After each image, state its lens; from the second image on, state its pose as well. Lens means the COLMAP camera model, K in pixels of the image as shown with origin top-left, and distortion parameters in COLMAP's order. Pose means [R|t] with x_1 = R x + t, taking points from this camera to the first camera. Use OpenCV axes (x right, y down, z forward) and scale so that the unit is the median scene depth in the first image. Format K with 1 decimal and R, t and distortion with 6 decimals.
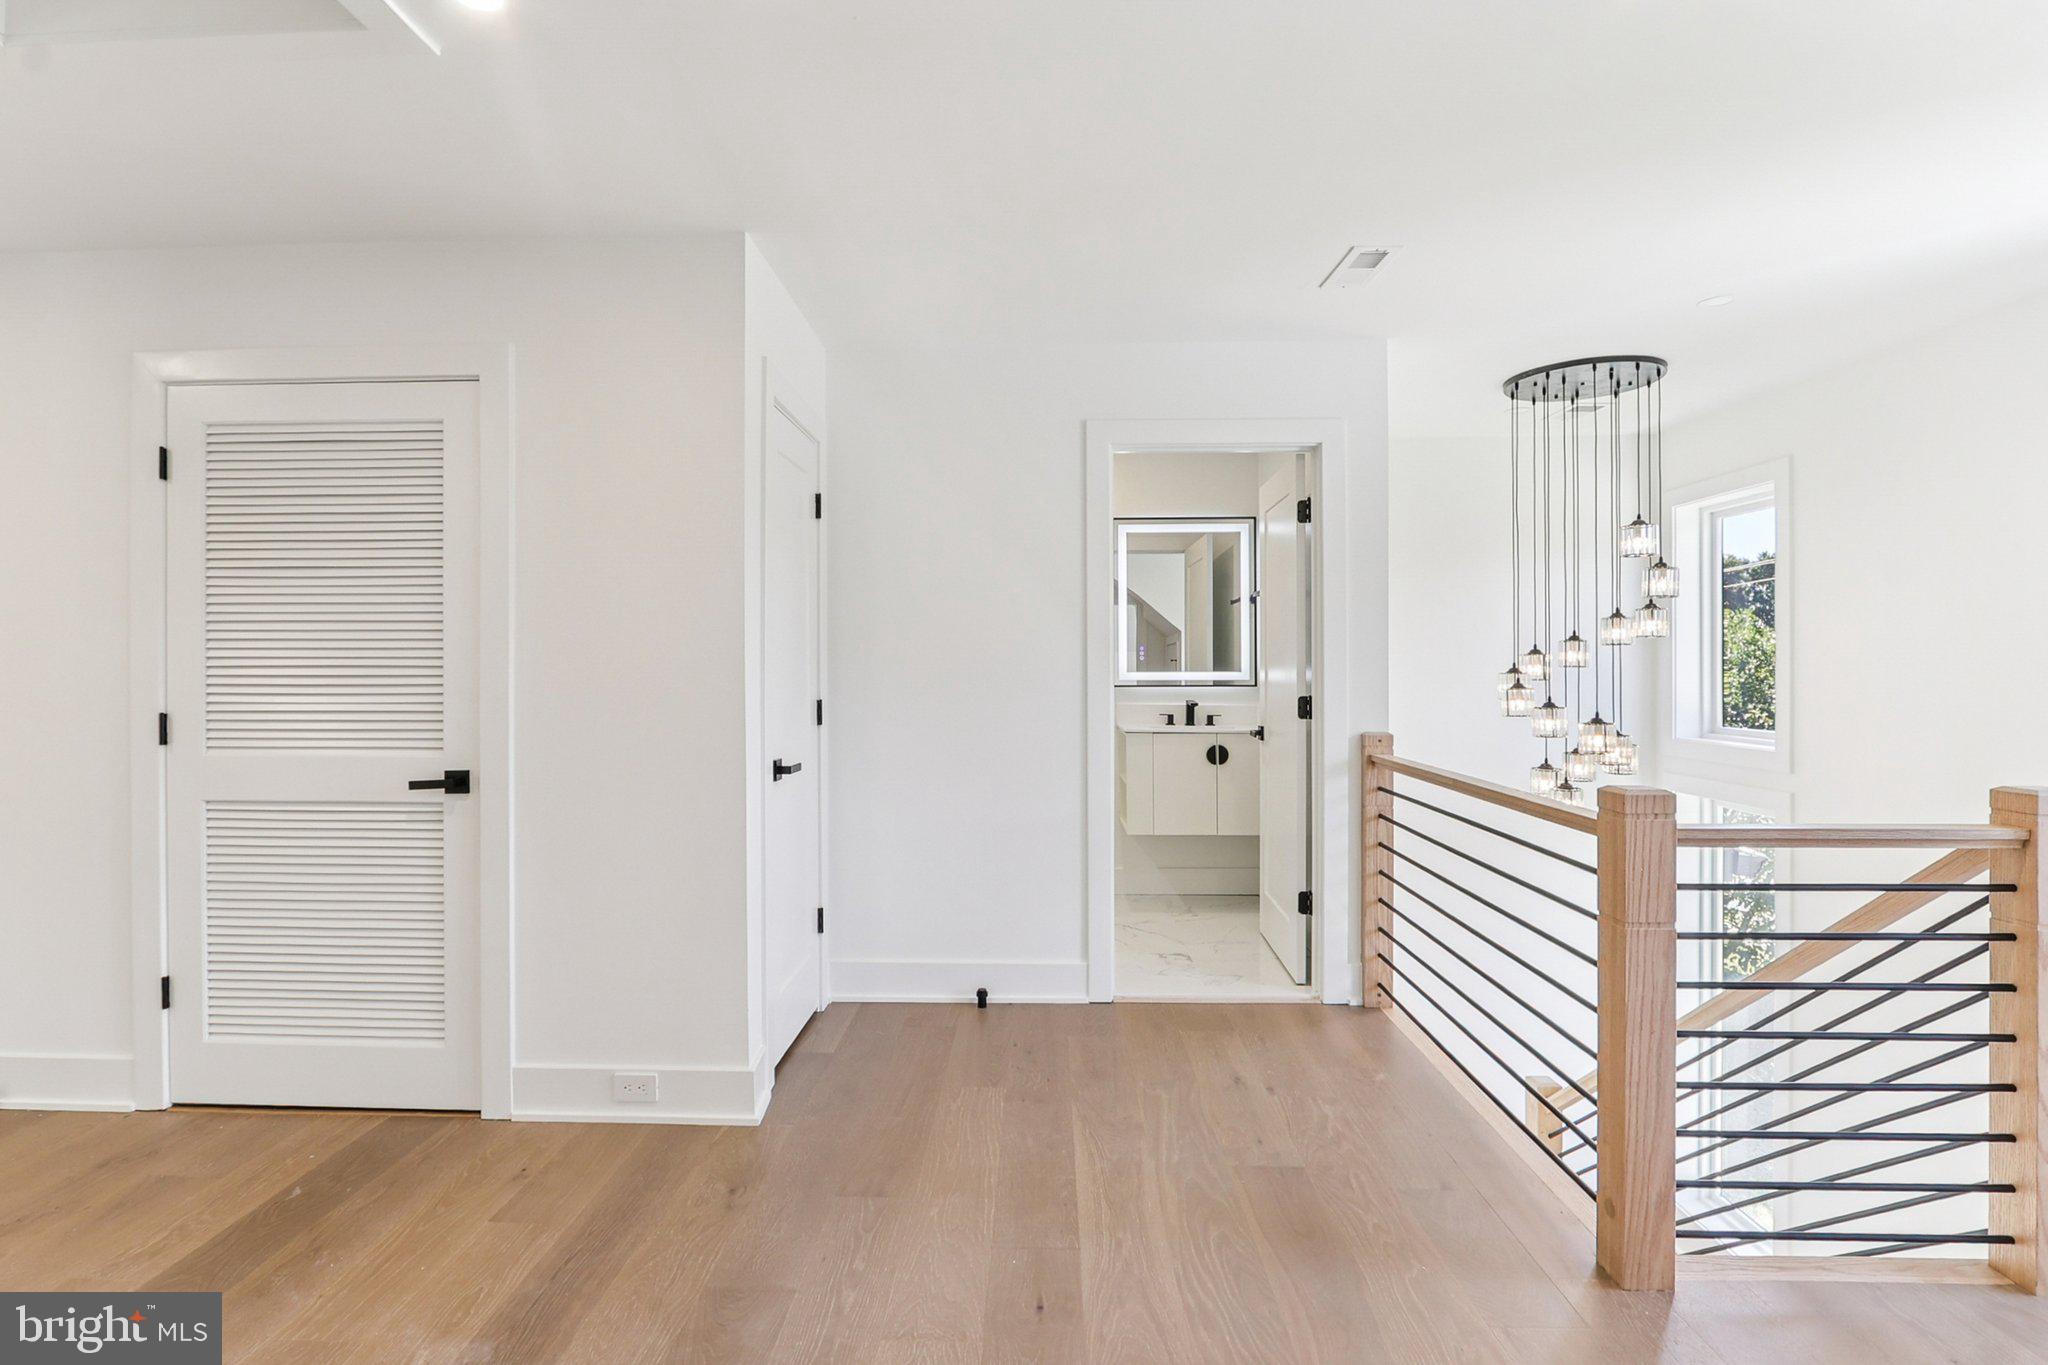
lens RADIAL K [[980.5, 0, 1007.2], [0, 980.5, 672.4], [0, 0, 1]] dist [-0.013258, 0.000772]
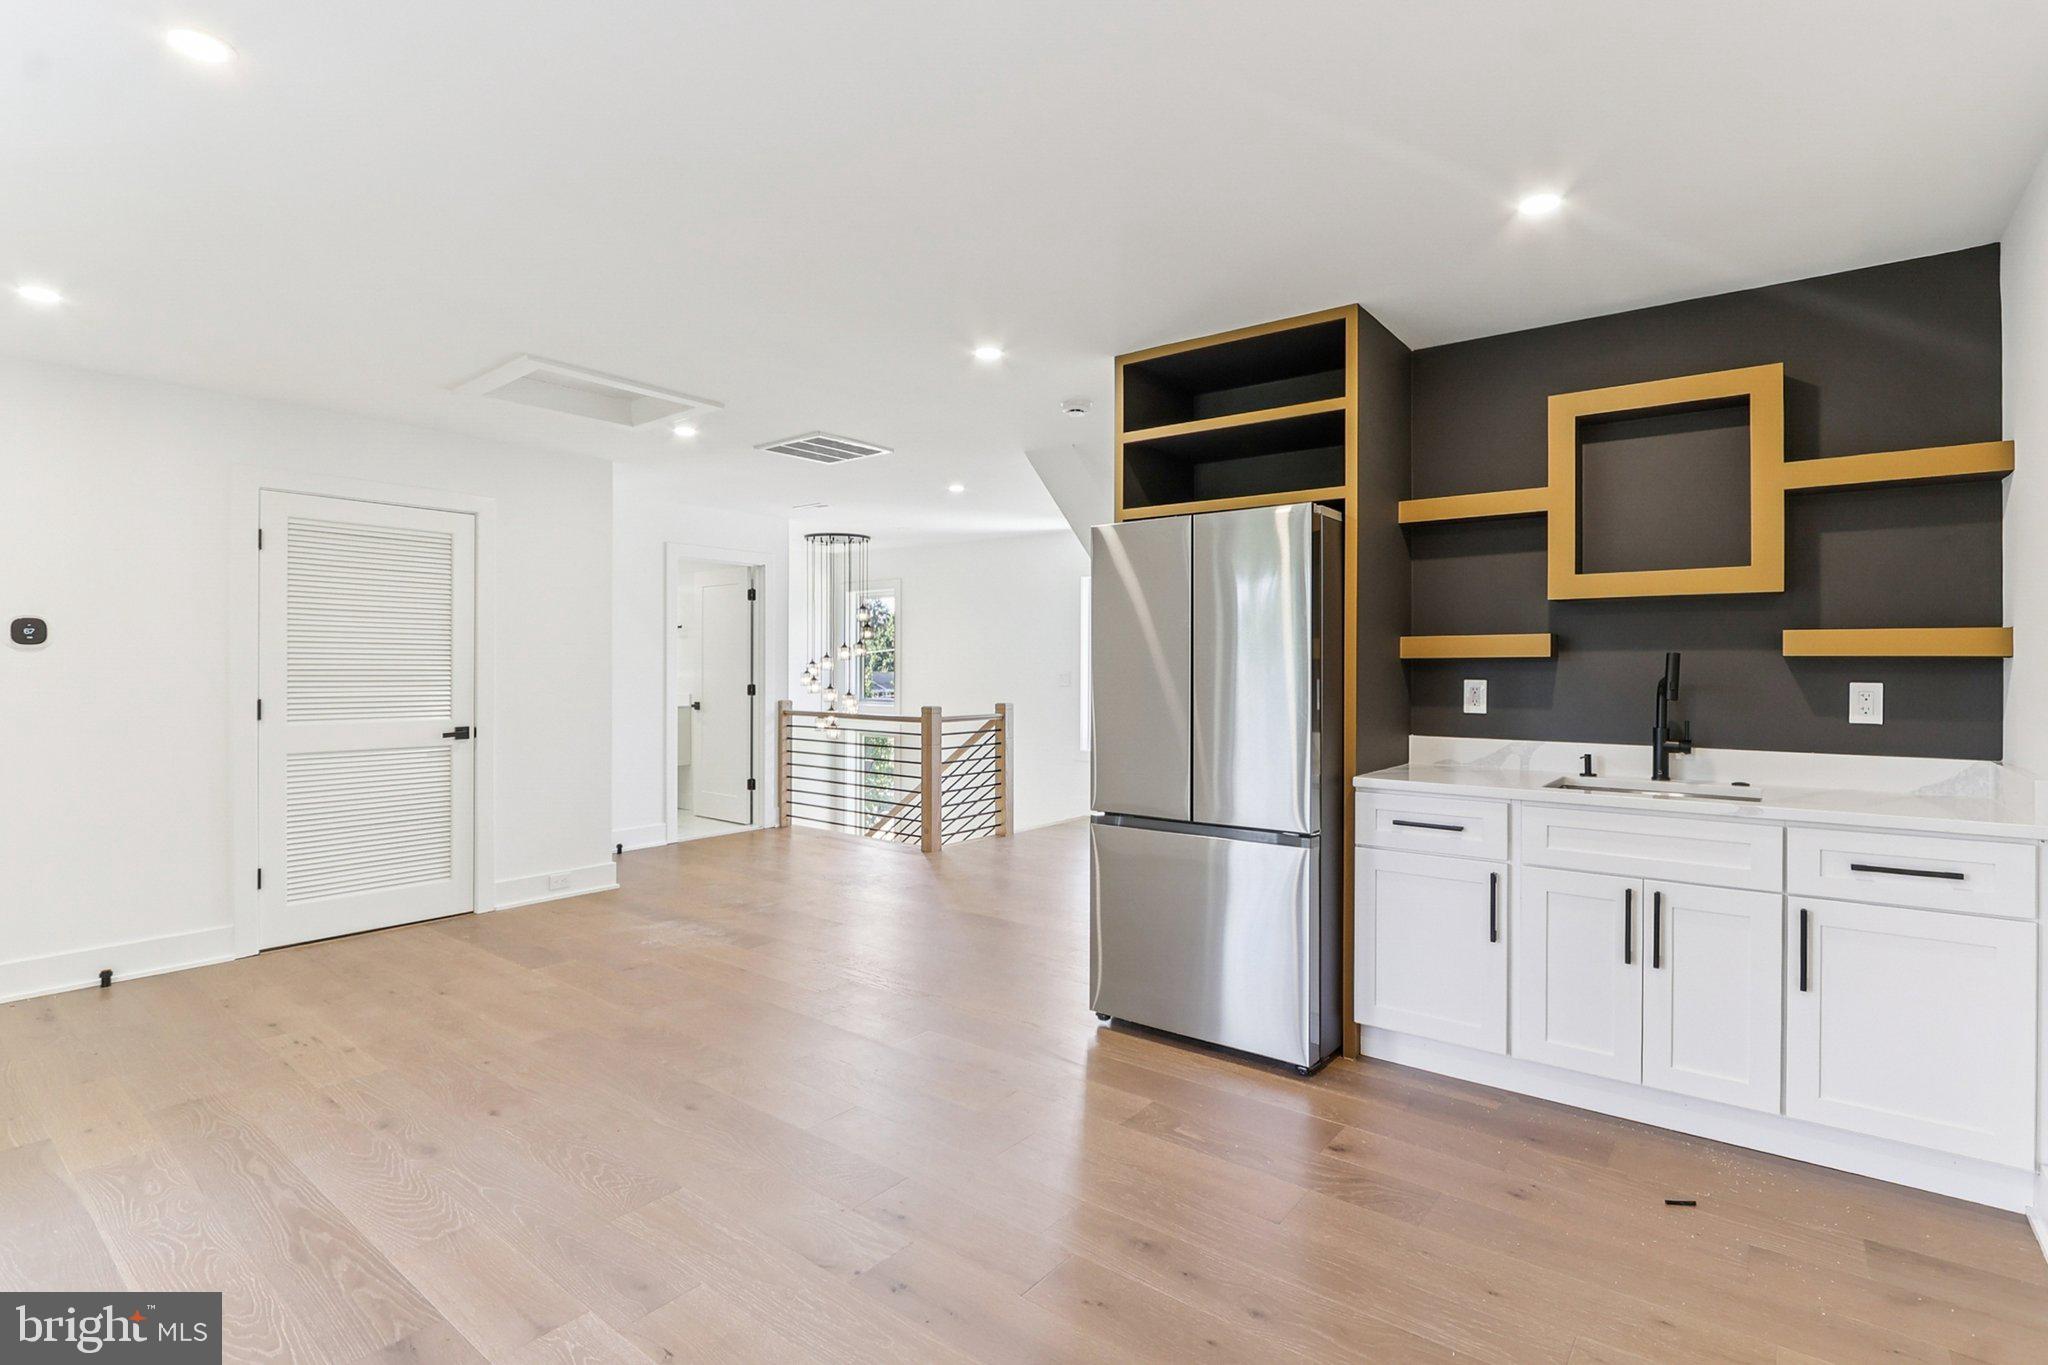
lens RADIAL K [[980.5, 0, 1029.8], [0, 980.5, 665.2], [0, 0, 1]] dist [-0.013258, 0.000772]
pose [[0.571895, 0.005139, 0.820311, -1.442188], [-0.000167, 0.999981, -0.006148, -0.004455], [-0.820327, 0.003379, 0.571885, -0.912210]]
